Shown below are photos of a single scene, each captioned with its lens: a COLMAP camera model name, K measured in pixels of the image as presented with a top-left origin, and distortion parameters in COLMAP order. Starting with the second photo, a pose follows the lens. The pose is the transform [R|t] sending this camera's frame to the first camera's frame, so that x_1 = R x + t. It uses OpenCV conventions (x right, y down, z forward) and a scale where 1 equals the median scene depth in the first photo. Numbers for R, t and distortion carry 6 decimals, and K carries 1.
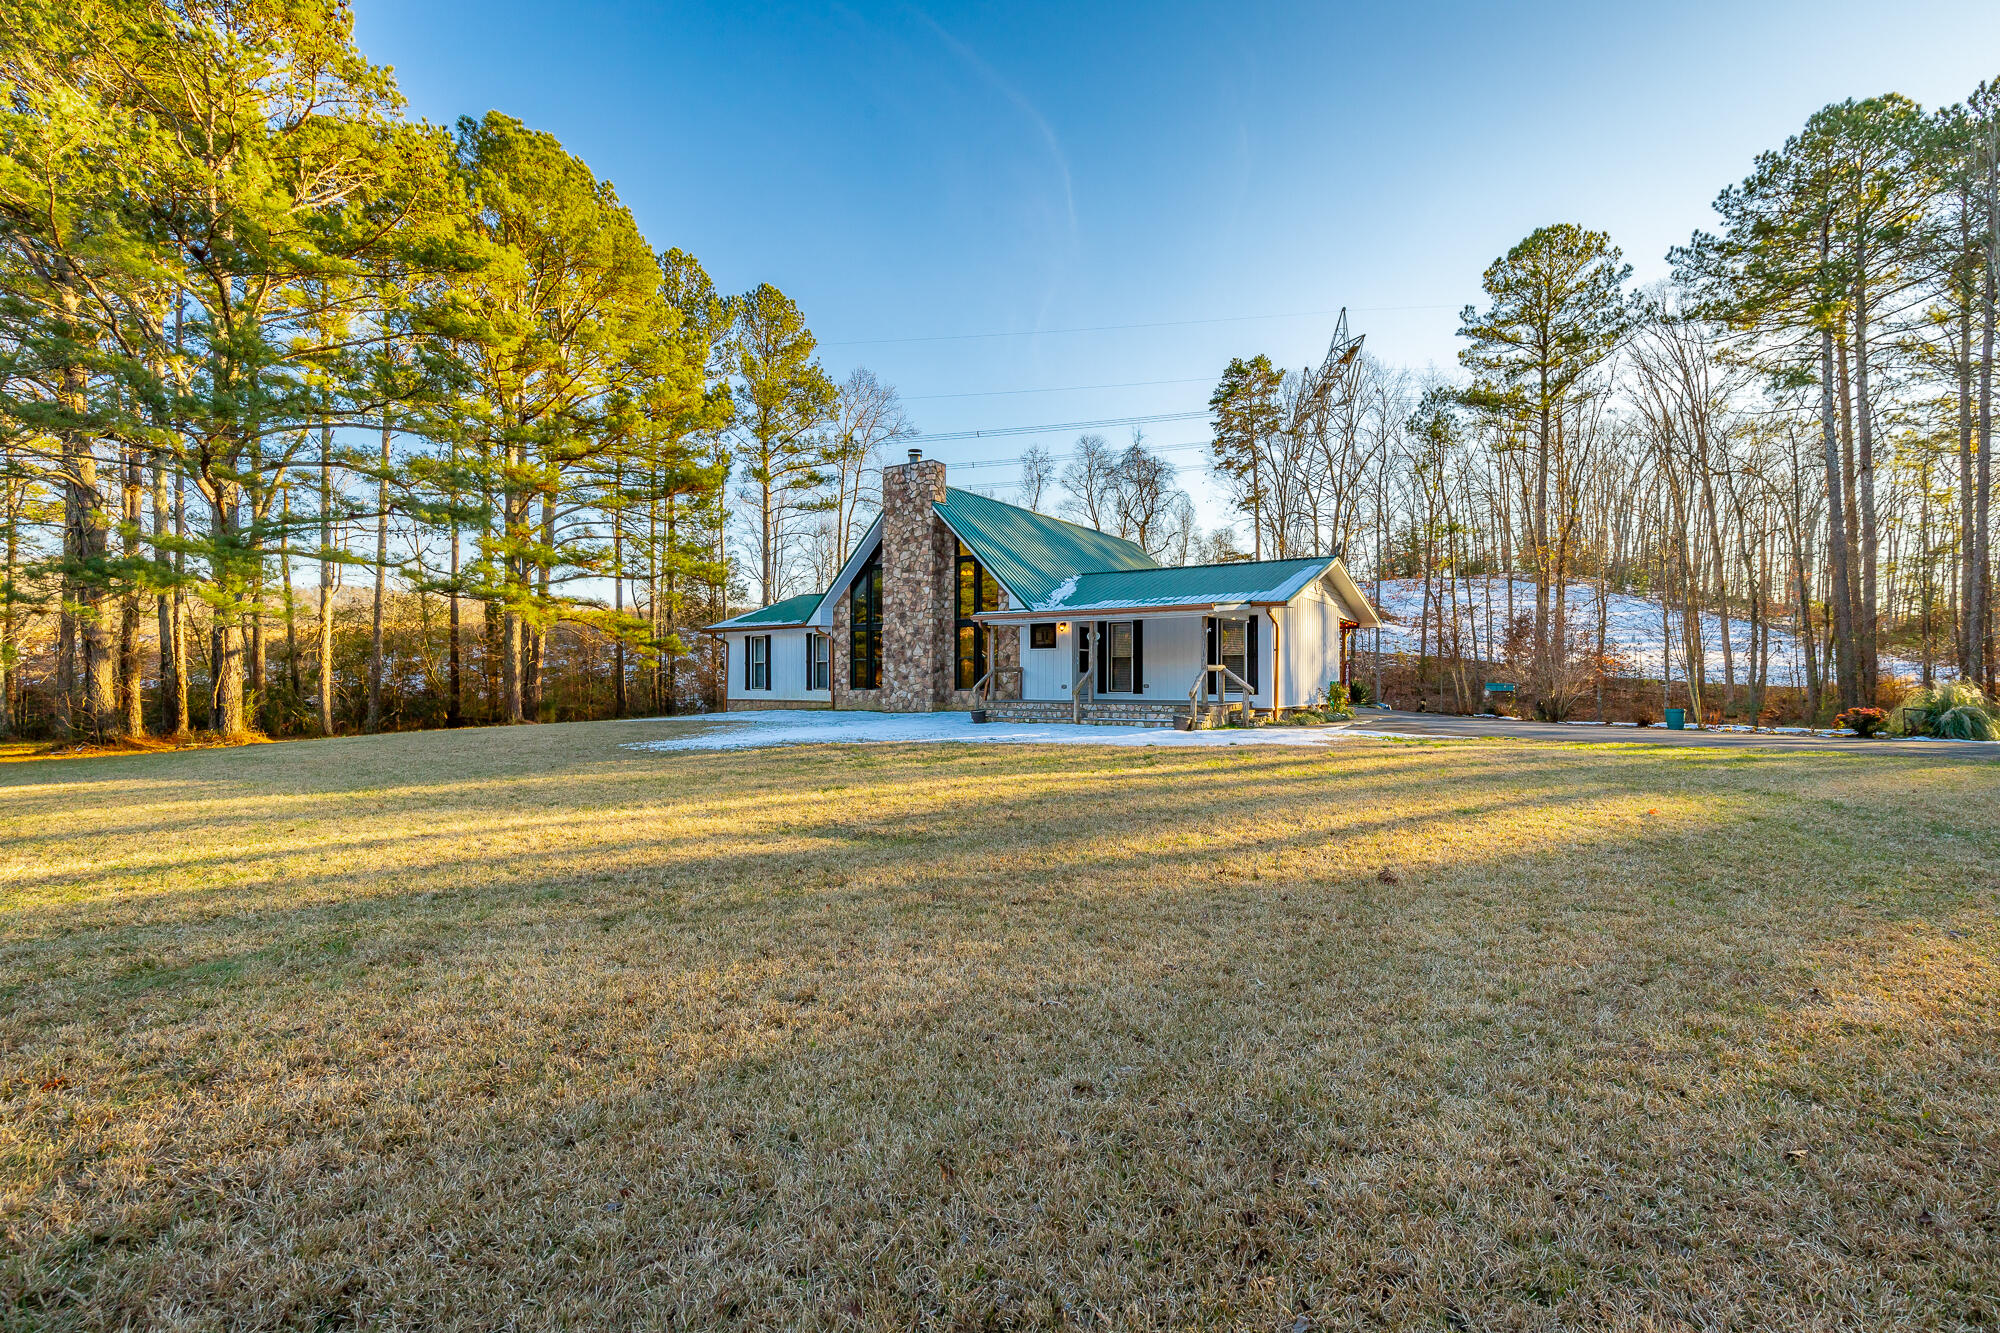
lens RADIAL K [[901.0, 0, 1000.1], [0, 901.0, 659.7], [0, 0, 1]] dist [0.003142, -0.000095]
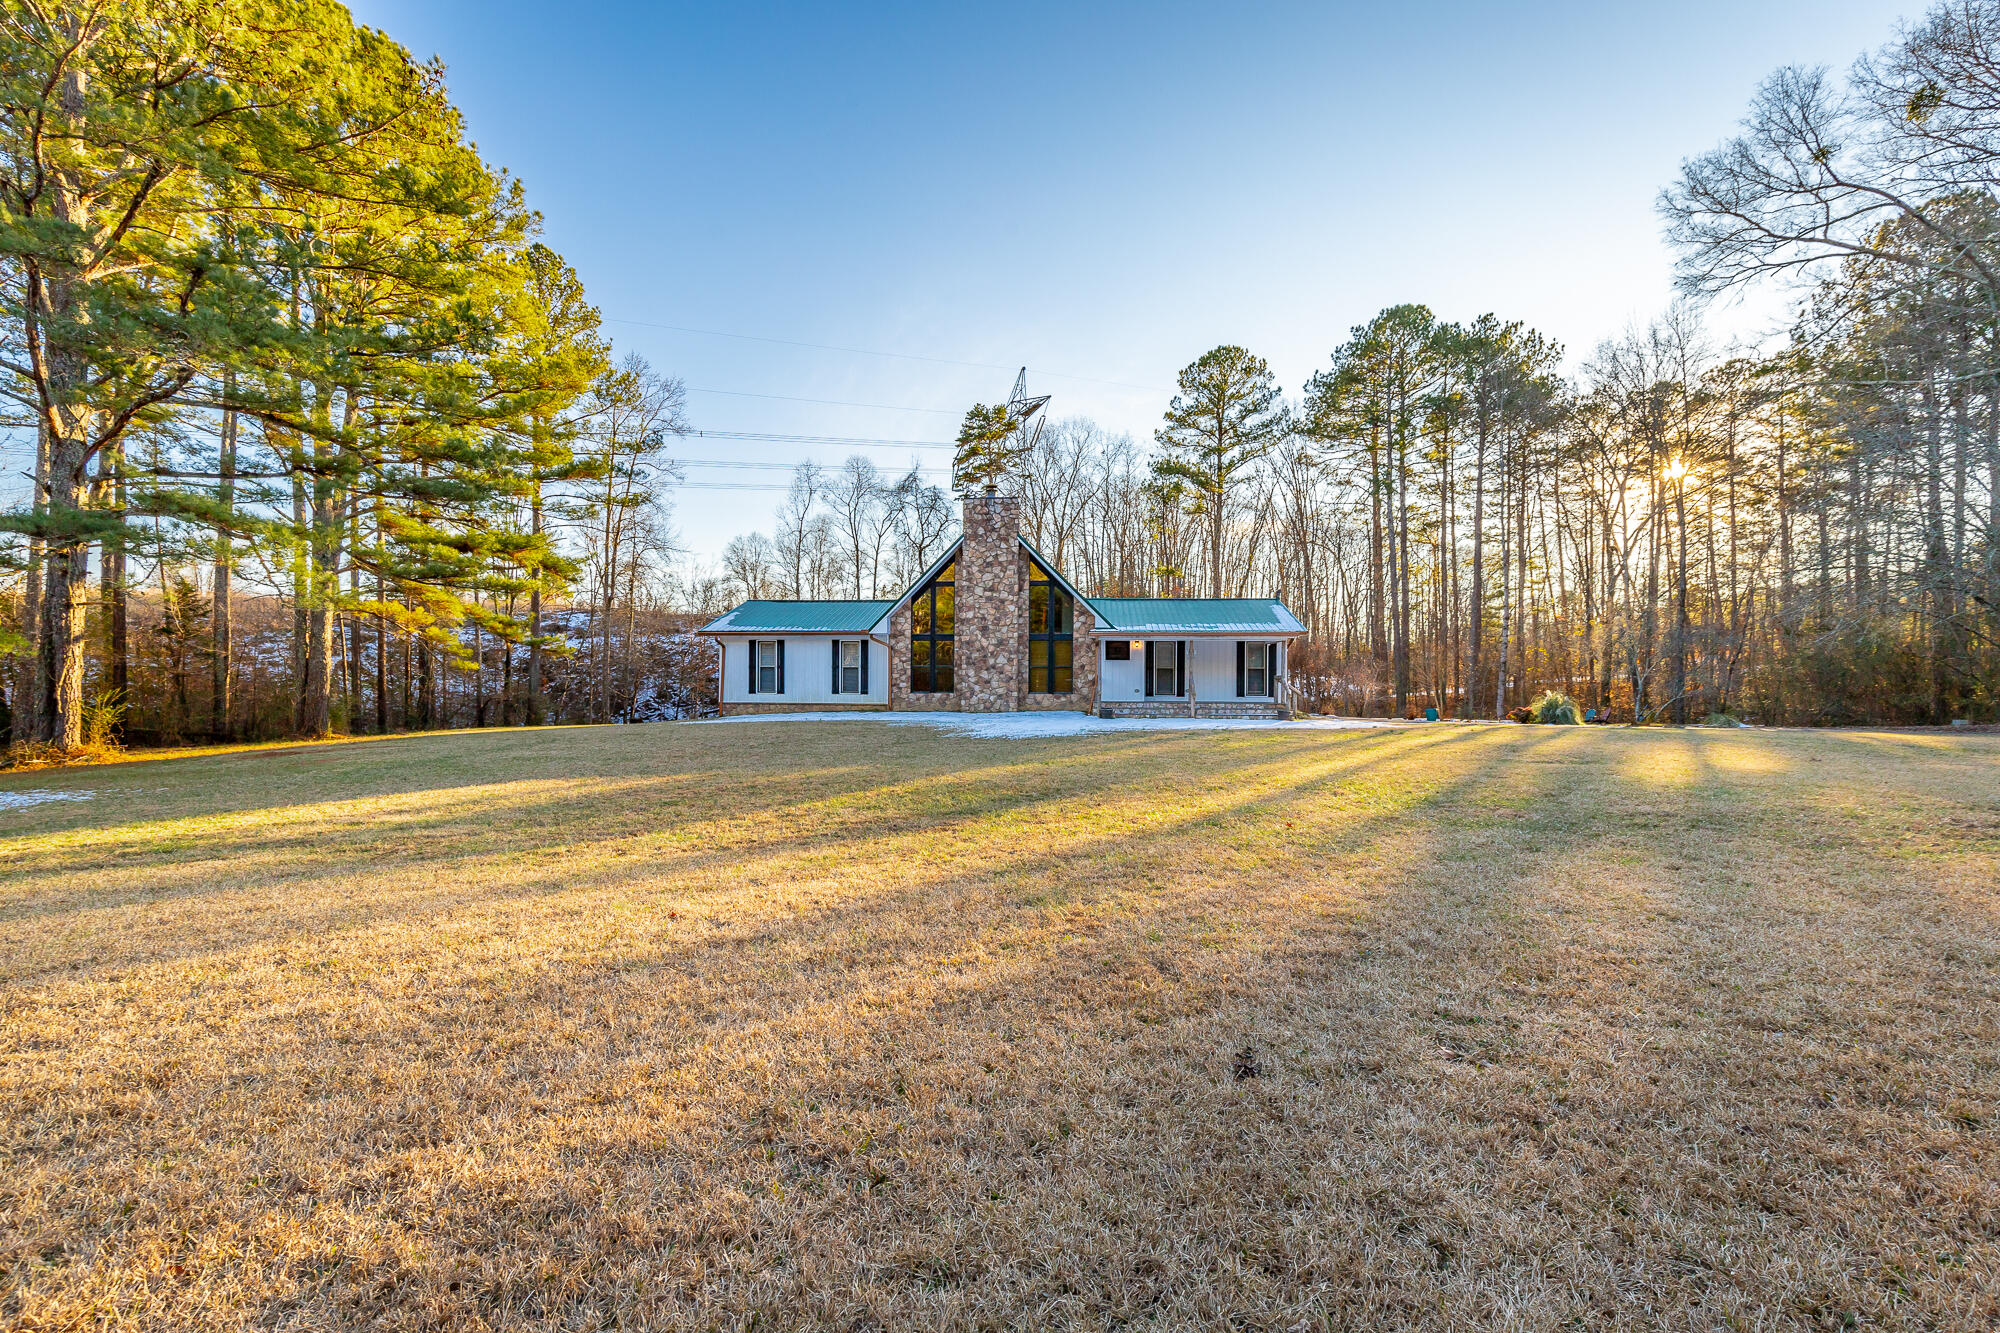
lens RADIAL K [[902.9, 0, 985.3], [0, 902.9, 682.3], [0, 0, 1]] dist [0.008346, -0.000115]
pose [[0.886444, 0.011534, 0.462693, -0.598976], [-0.017930, 0.999795, 0.009427, 0.008272], [-0.462489, -0.016652, 0.886469, -0.026429]]
